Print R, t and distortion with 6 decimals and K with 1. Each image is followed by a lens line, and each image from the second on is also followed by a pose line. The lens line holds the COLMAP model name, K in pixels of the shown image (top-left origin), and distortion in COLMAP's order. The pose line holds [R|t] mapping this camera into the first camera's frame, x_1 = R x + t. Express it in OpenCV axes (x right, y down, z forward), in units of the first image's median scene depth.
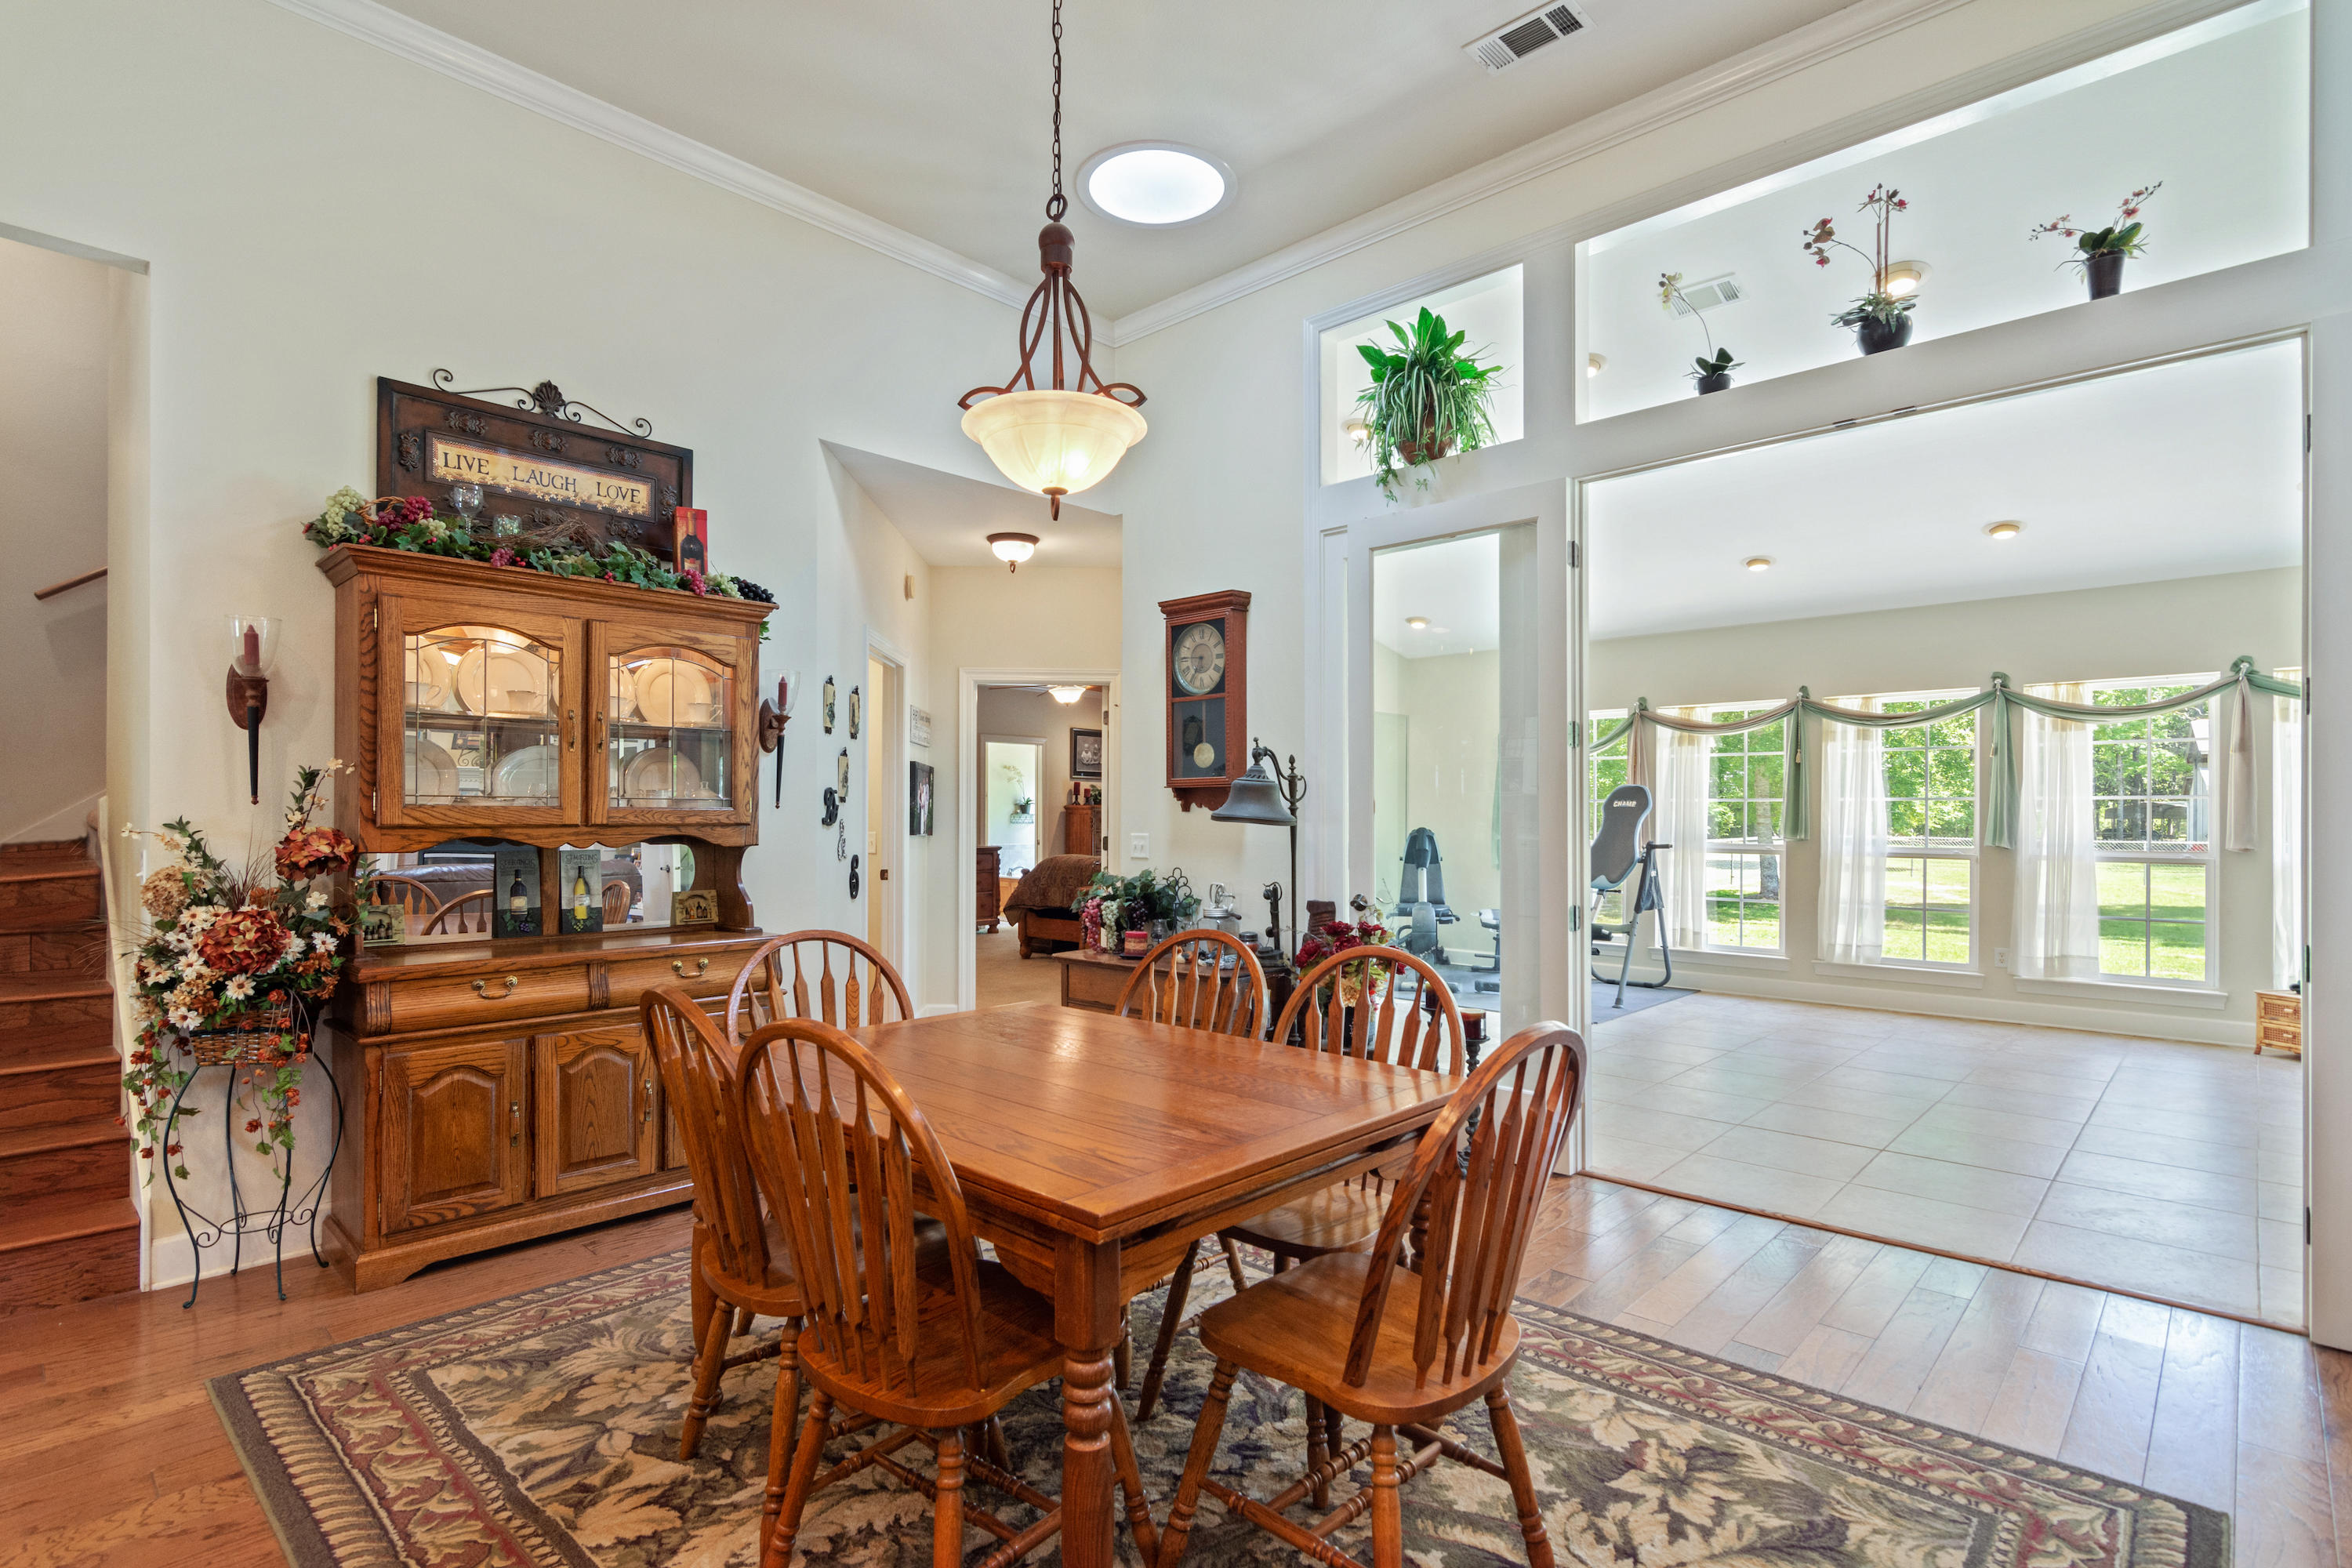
lens RADIAL K [[1133.1, 0, 1167.8], [0, 1133.1, 817.8], [0, 0, 1]] dist [-0.004539, 0.003945]
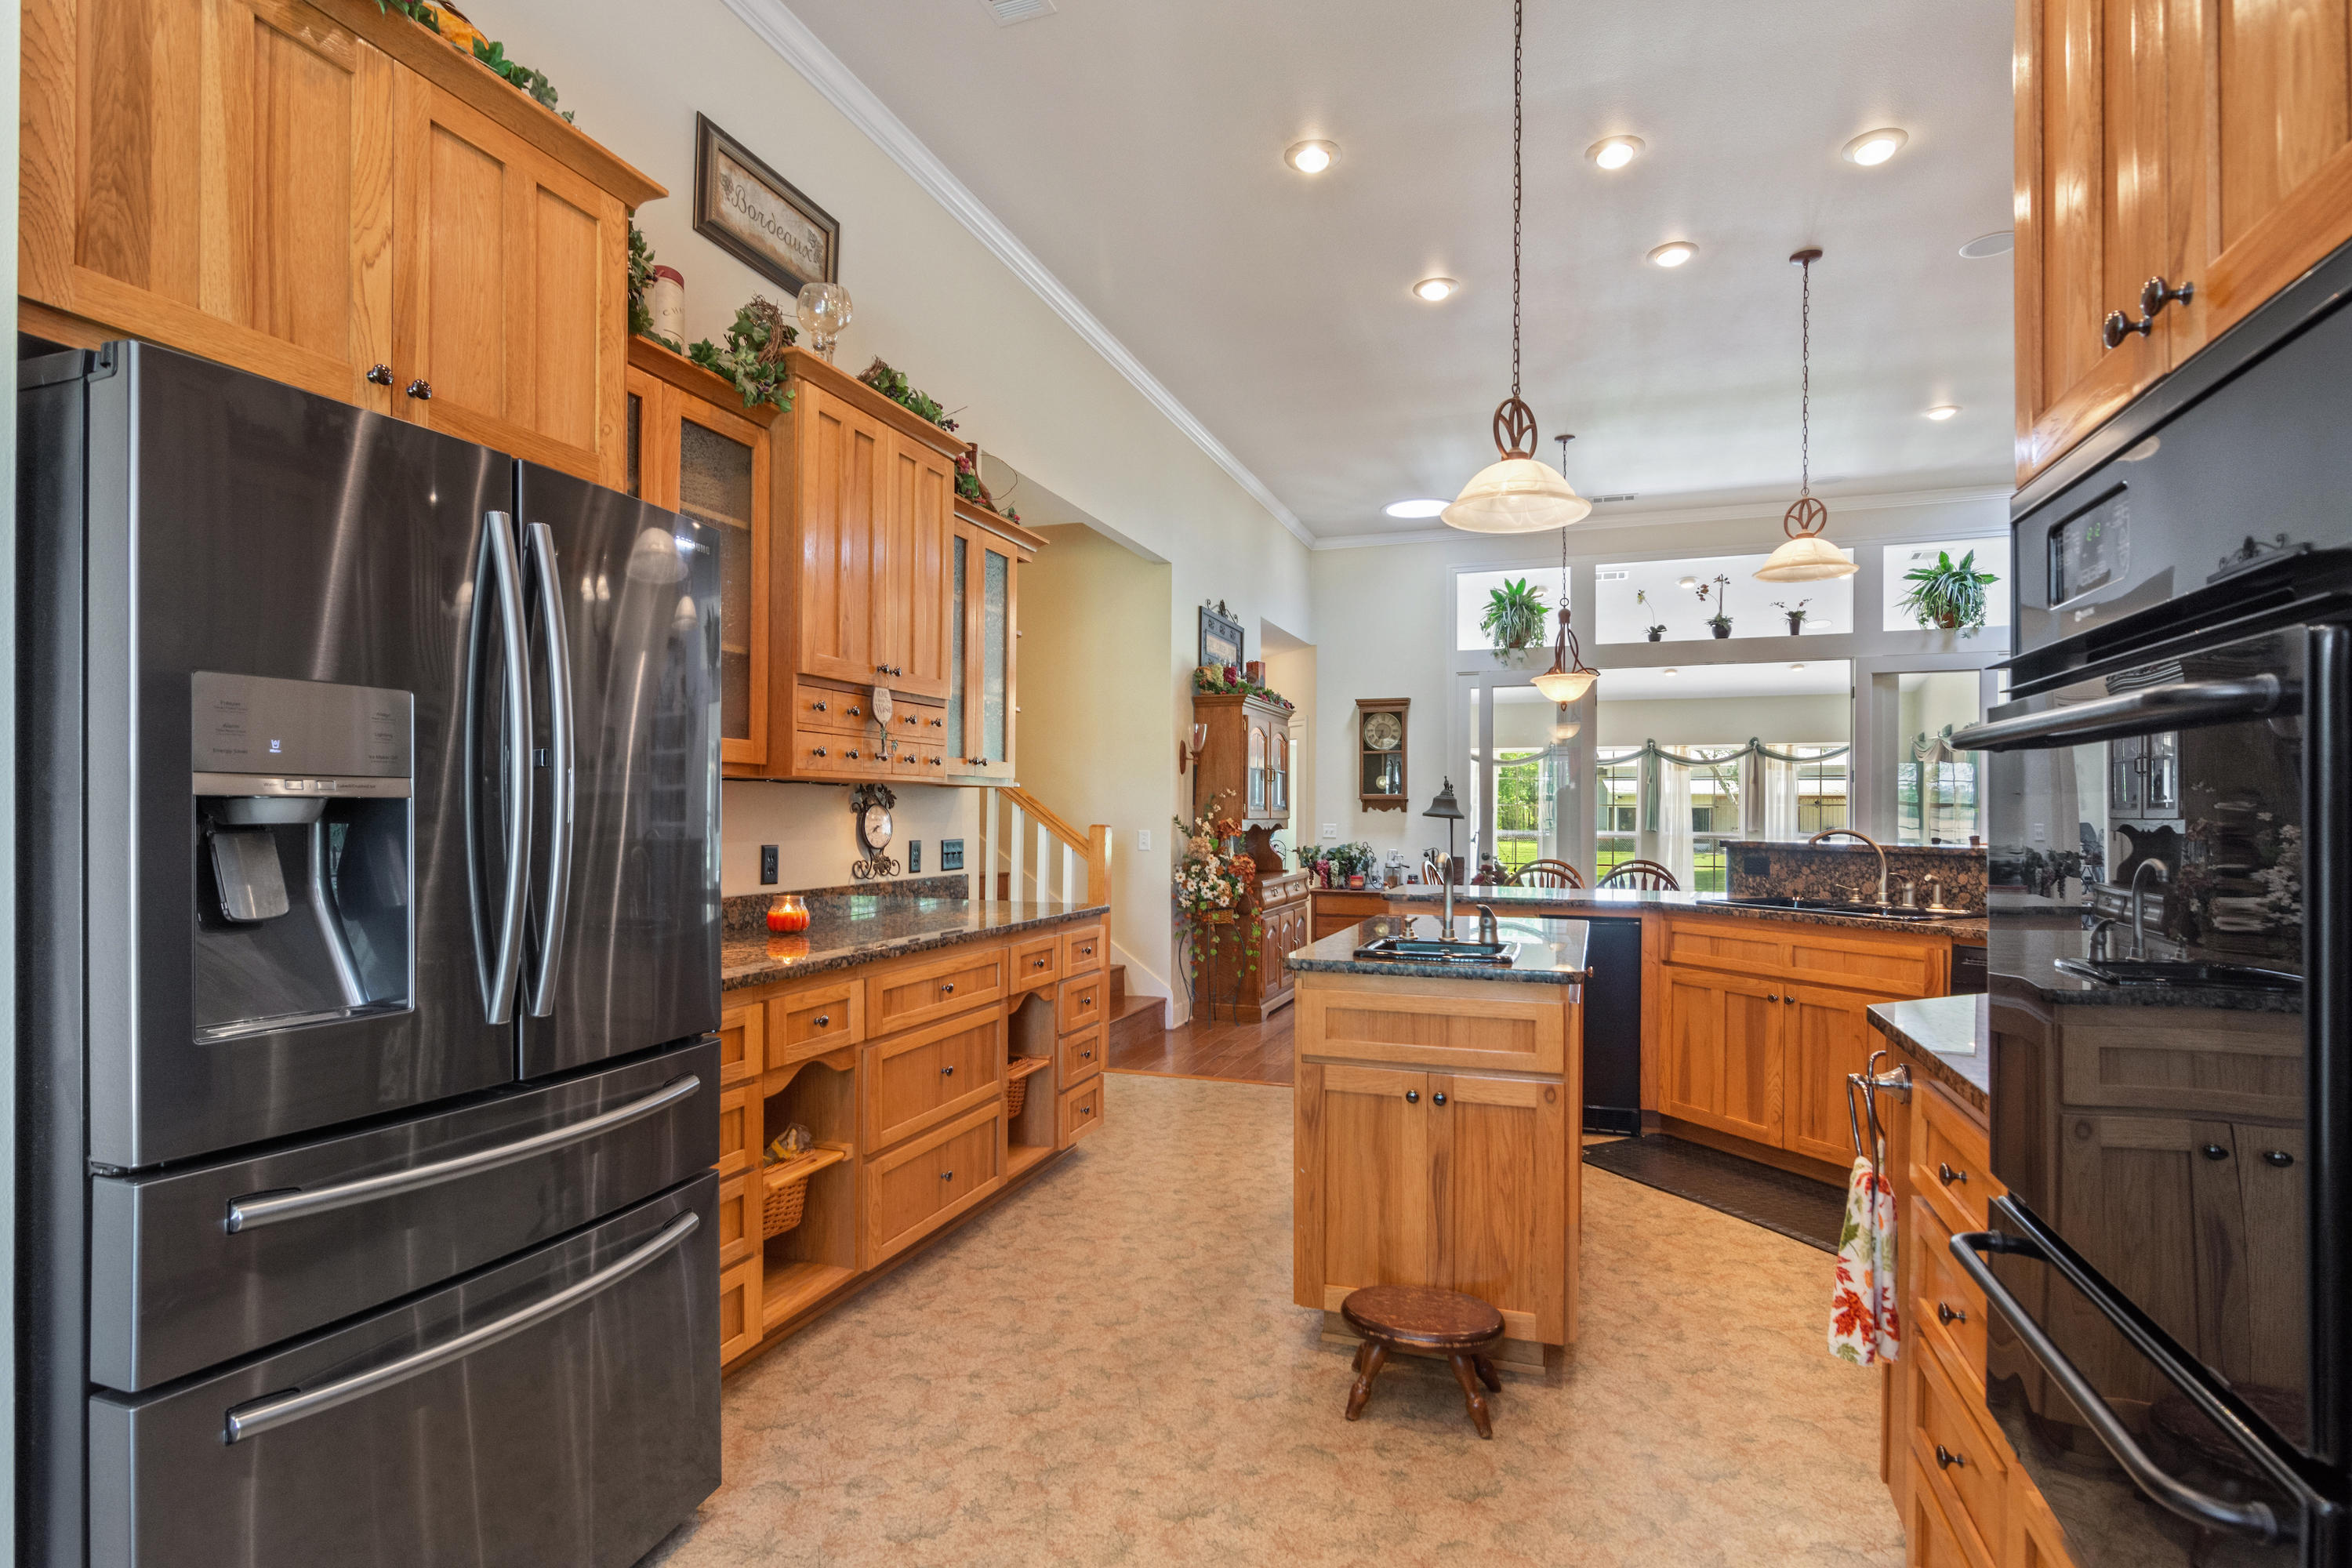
lens RADIAL K [[1156.5, 0, 1172.1], [0, 1156.5, 818.6], [0, 0, 1]] dist [-0.006668, -0.000602]
pose [[0.918105, -0.000162, 0.396336, -1.033365], [-0.001612, 0.999990, 0.004143, -0.002406], [-0.396333, -0.004443, 0.918096, -0.614980]]
